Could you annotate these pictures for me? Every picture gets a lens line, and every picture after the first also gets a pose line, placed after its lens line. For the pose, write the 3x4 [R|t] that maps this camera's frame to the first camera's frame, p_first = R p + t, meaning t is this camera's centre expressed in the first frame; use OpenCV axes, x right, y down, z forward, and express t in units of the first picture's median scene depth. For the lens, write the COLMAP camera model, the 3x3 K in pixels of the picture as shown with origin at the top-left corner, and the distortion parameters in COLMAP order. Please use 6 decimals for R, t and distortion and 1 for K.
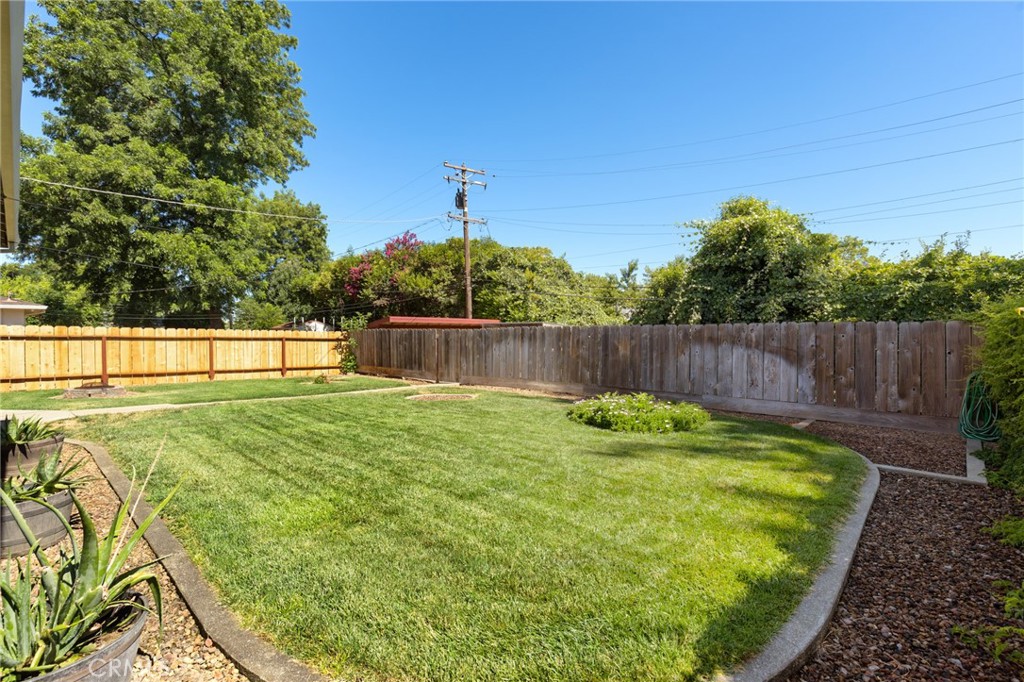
lens RADIAL K [[461.0, 0, 520.3], [0, 461.0, 336.9], [0, 0, 1]] dist [0.003099, -0.000372]
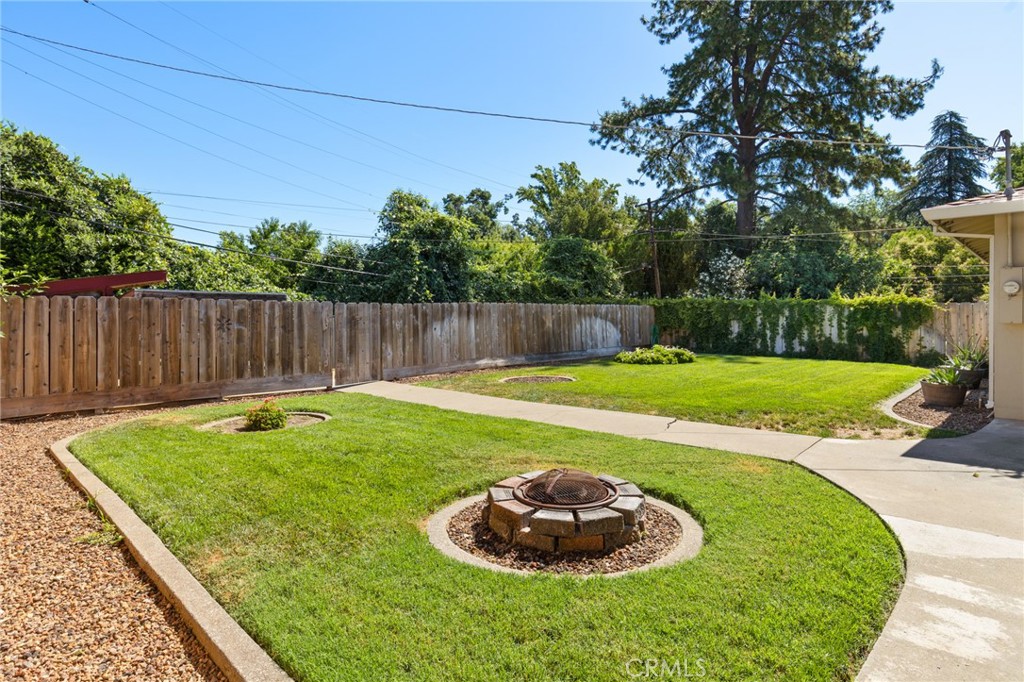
lens RADIAL K [[563.2, 0, 522.3], [0, 563.2, 309.7], [0, 0, 1]] dist [0.004555, 0.000667]
pose [[0.041064, 0.004393, 0.999147, -0.826233], [0.007573, 0.999960, -0.004708, -0.000503], [-0.999128, 0.007760, 0.041029, 0.637540]]
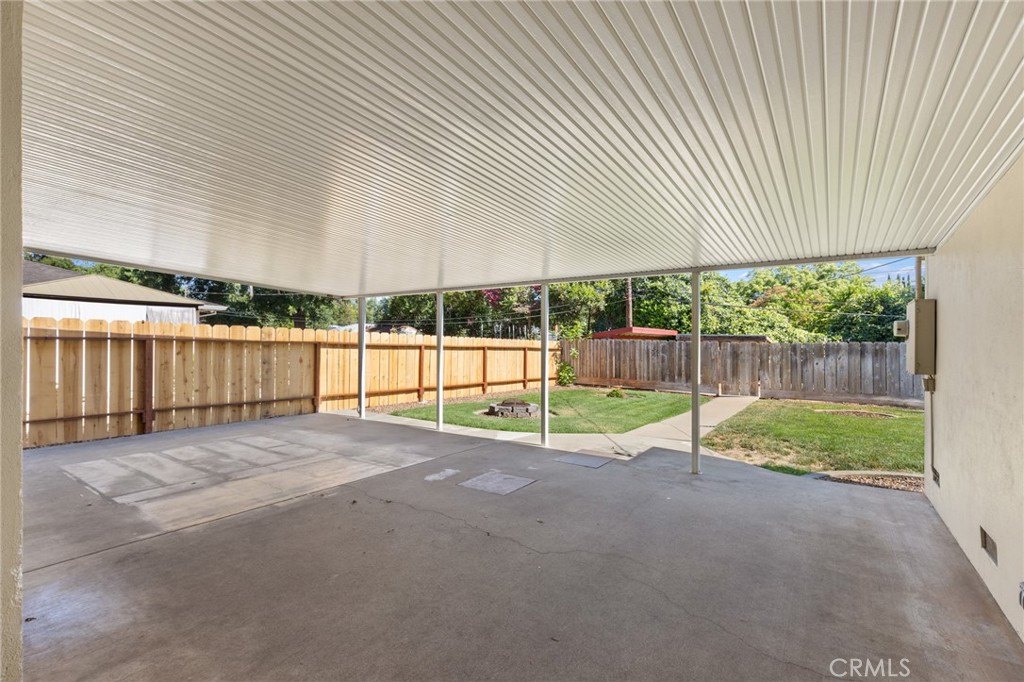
lens RADIAL K [[461.0, 0, 516.1], [0, 461.0, 341.8], [0, 0, 1]] dist [0.003099, -0.000372]
pose [[0.989181, 0.015334, 0.145894, -0.673373], [-0.014824, 0.999880, -0.004585, -0.004665], [-0.145947, 0.002372, 0.989290, 0.077789]]
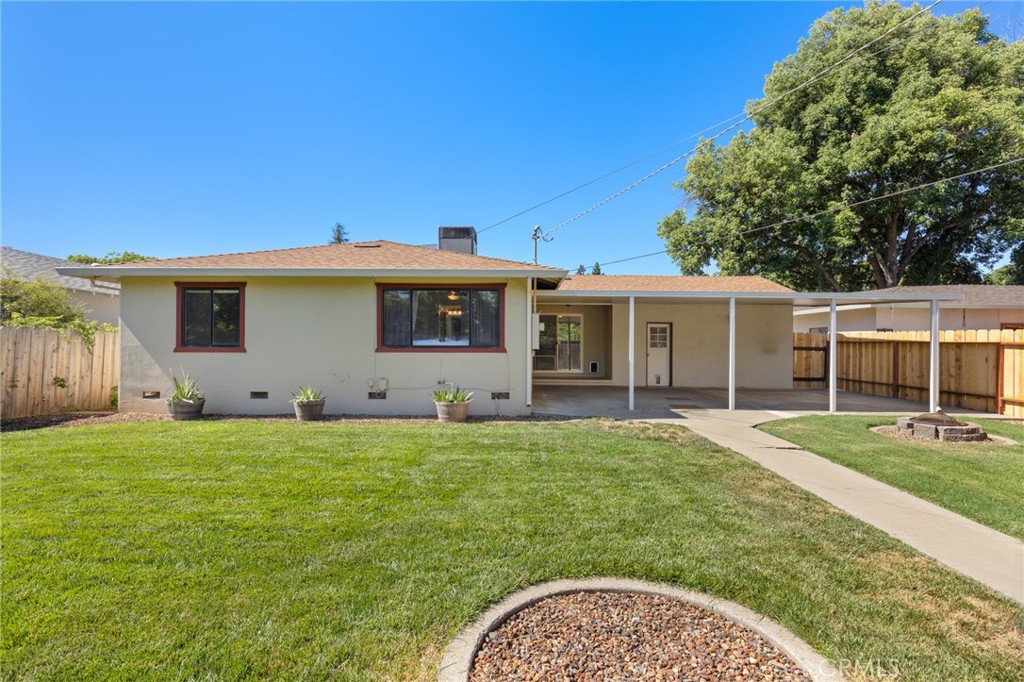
lens RADIAL K [[514.5, 0, 509.2], [0, 514.5, 337.3], [0, 0, 1]] dist [-0.001647, -0.001519]
pose [[-0.729486, -0.012941, -0.683874, 0.015274], [-0.008970, 0.999916, -0.009353, 0.001313], [0.683937, -0.000688, -0.729541, 0.711001]]
